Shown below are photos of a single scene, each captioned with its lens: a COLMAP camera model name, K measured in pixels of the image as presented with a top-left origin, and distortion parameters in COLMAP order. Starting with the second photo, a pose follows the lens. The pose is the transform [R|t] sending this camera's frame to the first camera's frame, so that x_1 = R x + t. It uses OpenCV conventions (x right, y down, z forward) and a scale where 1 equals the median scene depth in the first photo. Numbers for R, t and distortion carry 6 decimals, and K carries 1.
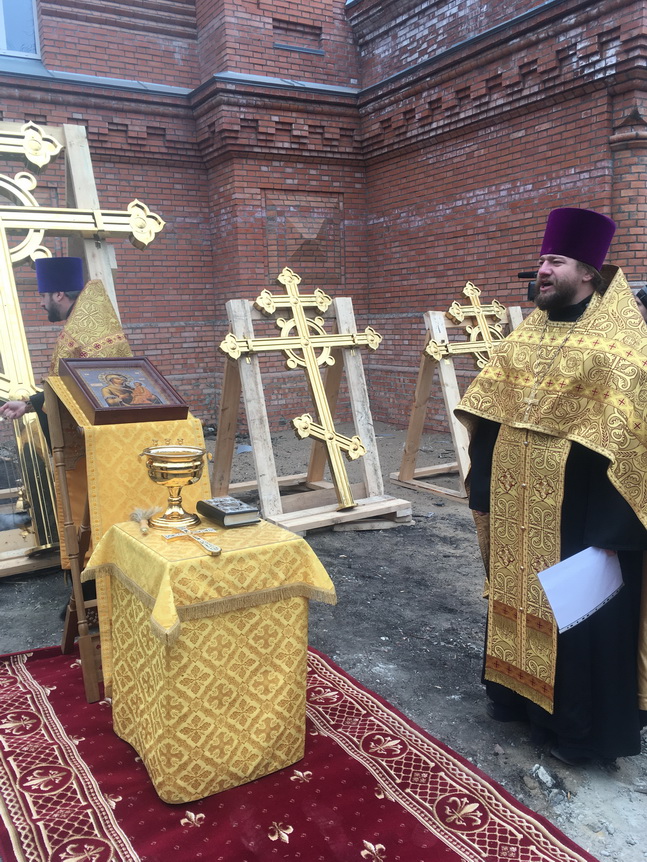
lens RADIAL K [[738.1, 0, 314.0], [0, 738.1, 446.2], [0, 0, 1]] dist [0.050779, -0.050362]
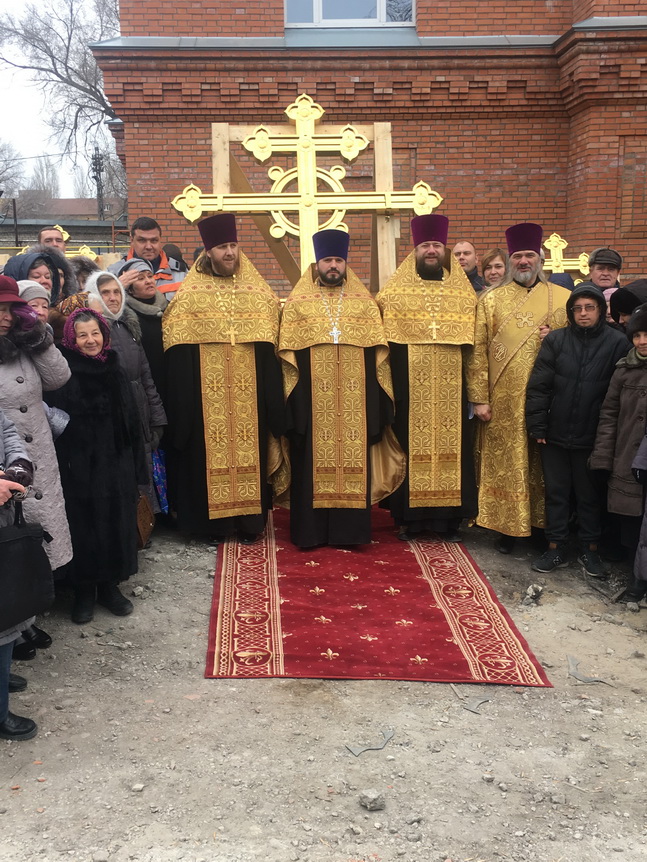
lens RADIAL K [[918.4, 0, 323.2], [0, 918.4, 439.6], [0, 0, 1]] dist [0.030323, 0.000000]
pose [[0.877353, 0.105472, -0.468111, 0.191696], [-0.096745, 0.994392, 0.042726, 0.021788], [0.469992, 0.007802, 0.882636, -0.210863]]
